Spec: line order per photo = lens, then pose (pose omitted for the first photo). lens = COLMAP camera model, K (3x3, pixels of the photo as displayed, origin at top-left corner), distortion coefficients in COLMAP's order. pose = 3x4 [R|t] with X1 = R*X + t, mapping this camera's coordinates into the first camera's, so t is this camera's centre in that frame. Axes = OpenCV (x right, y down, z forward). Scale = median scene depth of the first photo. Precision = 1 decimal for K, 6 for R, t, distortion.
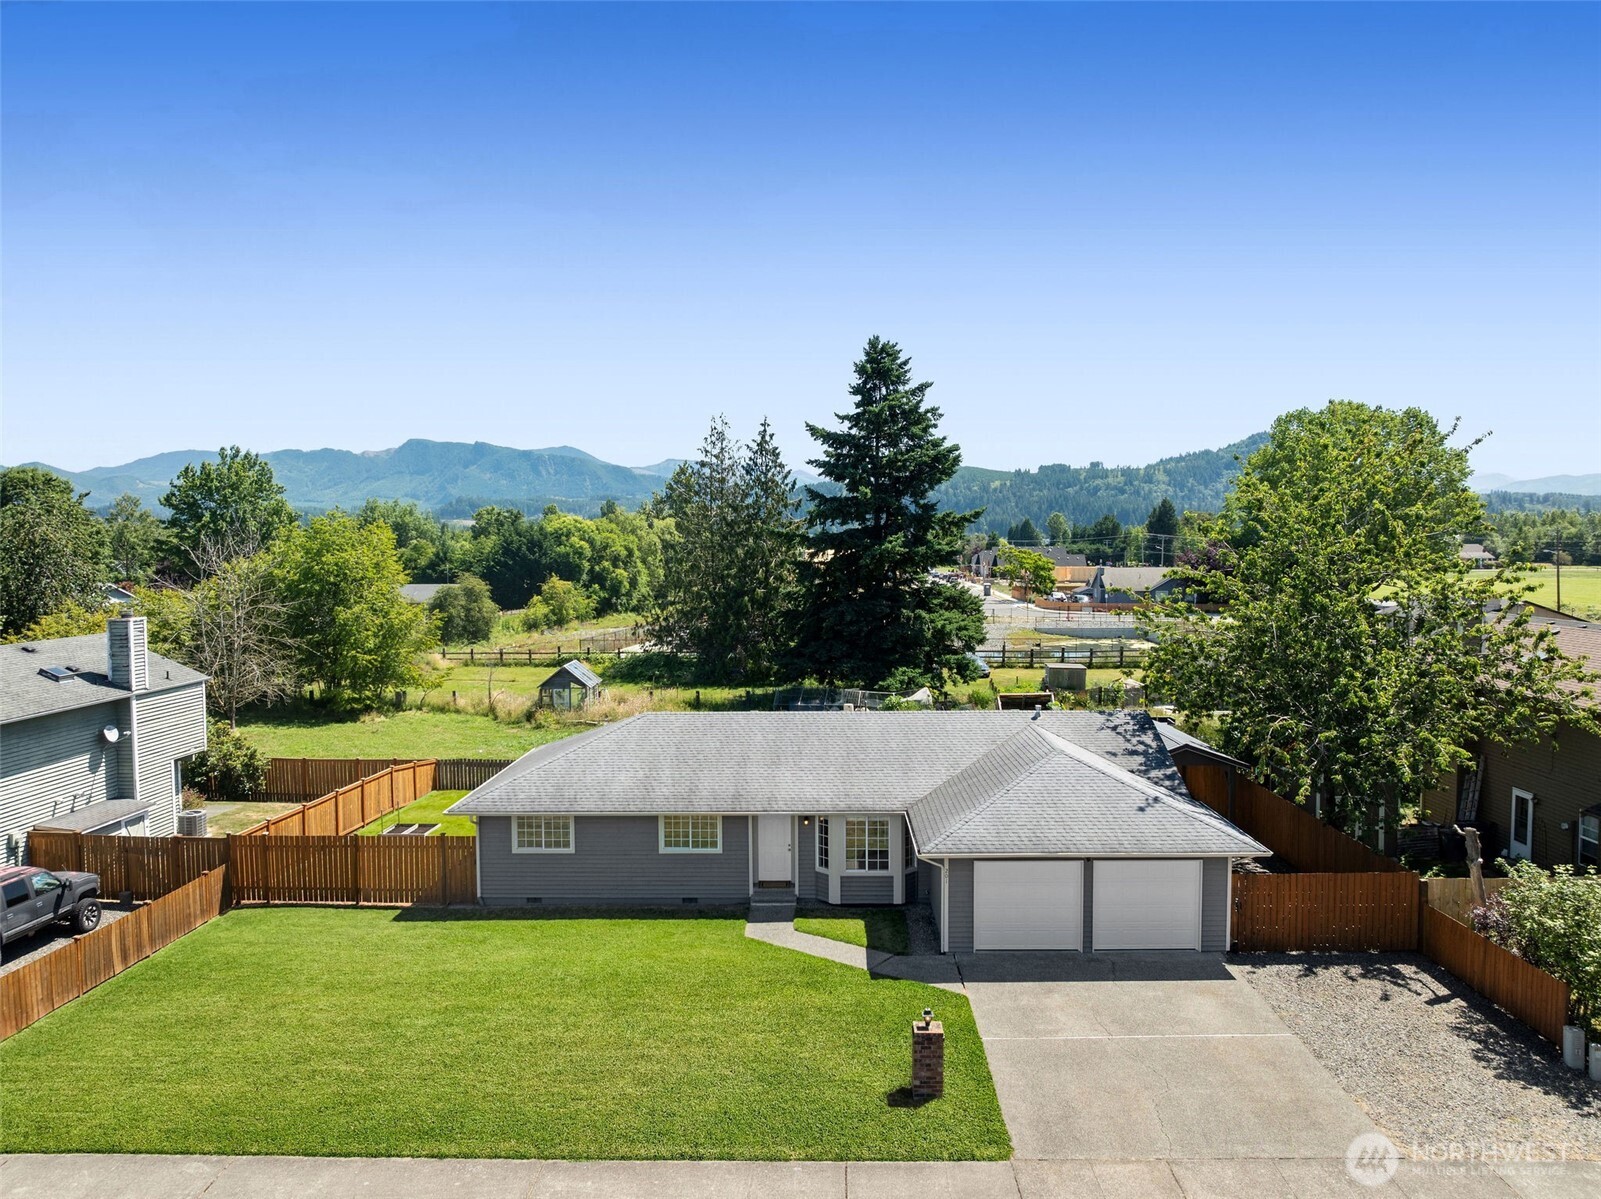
lens RADIAL K [[1122.7, 0, 802.9], [0, 1122.7, 604.8], [0, 0, 1]] dist [-0.027976, -0.006505]
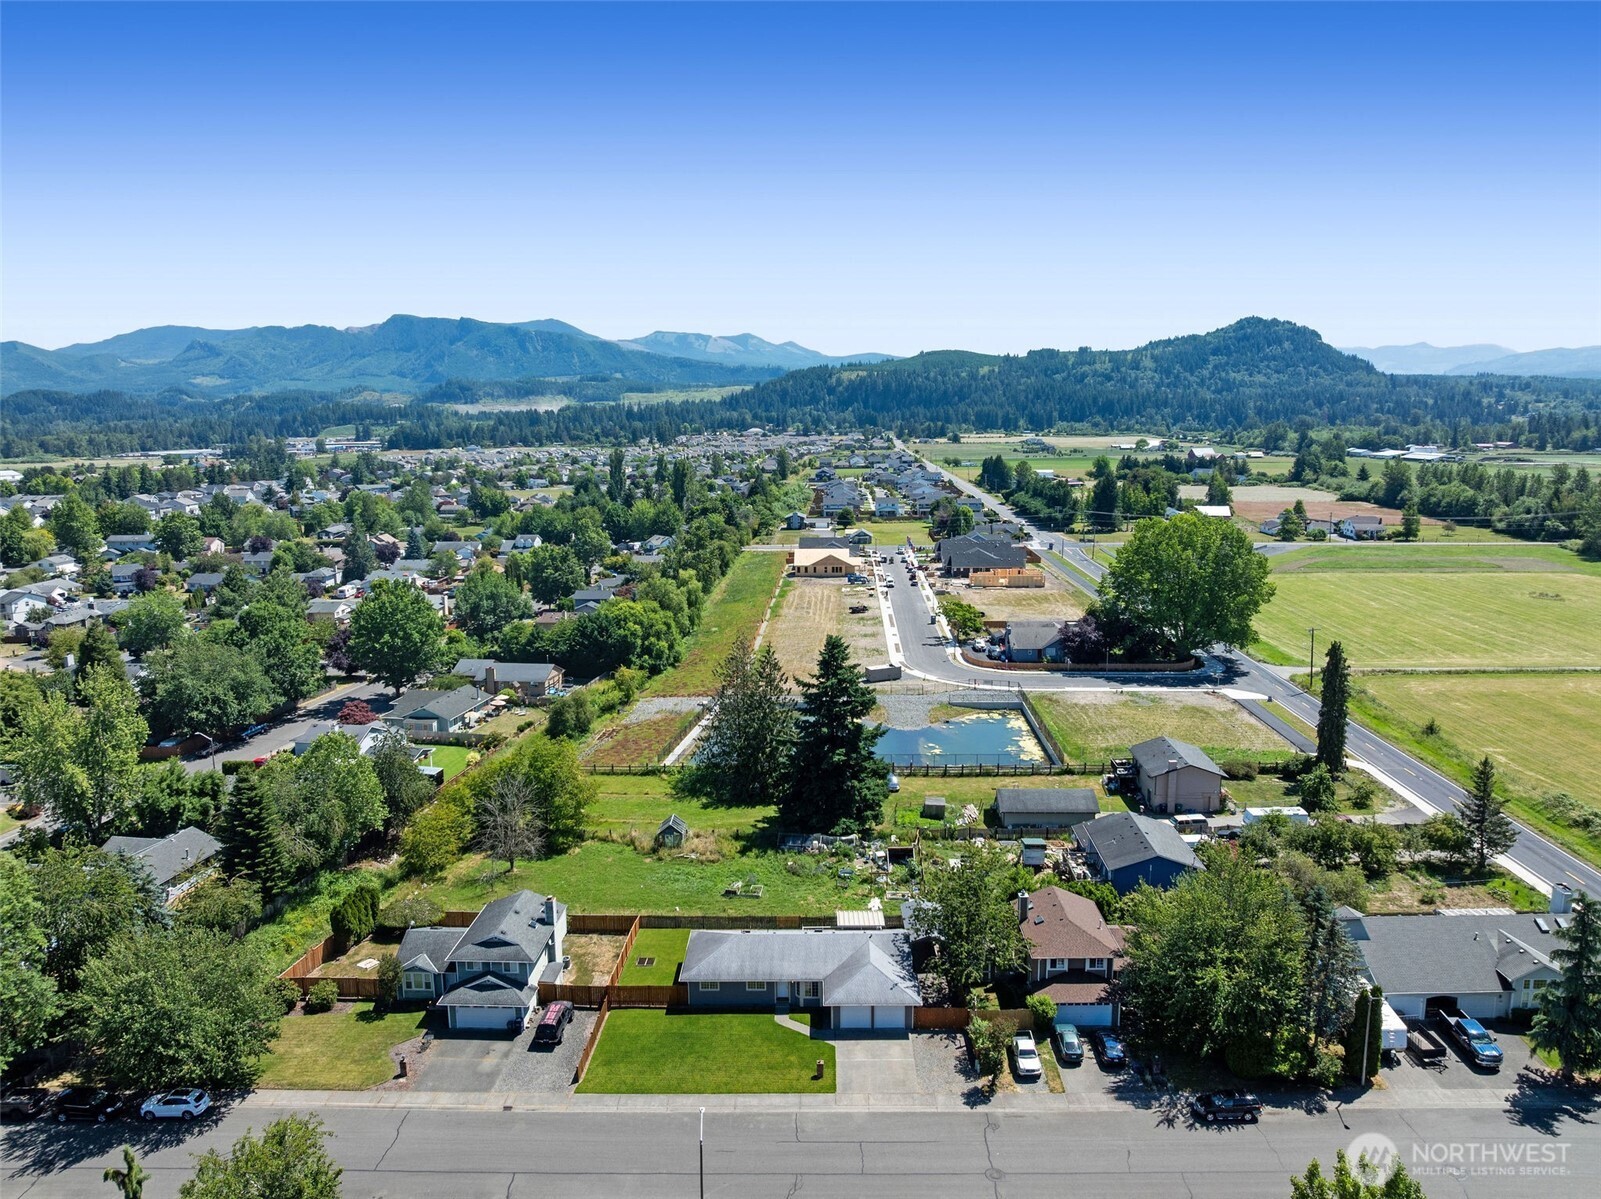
lens RADIAL K [[1126.2, 0, 802.8], [0, 1126.2, 610.7], [0, 0, 1]] dist [-0.031283, -0.002132]
pose [[0.999961, -0.004178, 0.007797, 0.005321], [0.003195, 0.992527, 0.121986, -0.535143], [-0.008249, -0.121956, 0.992501, -0.877364]]
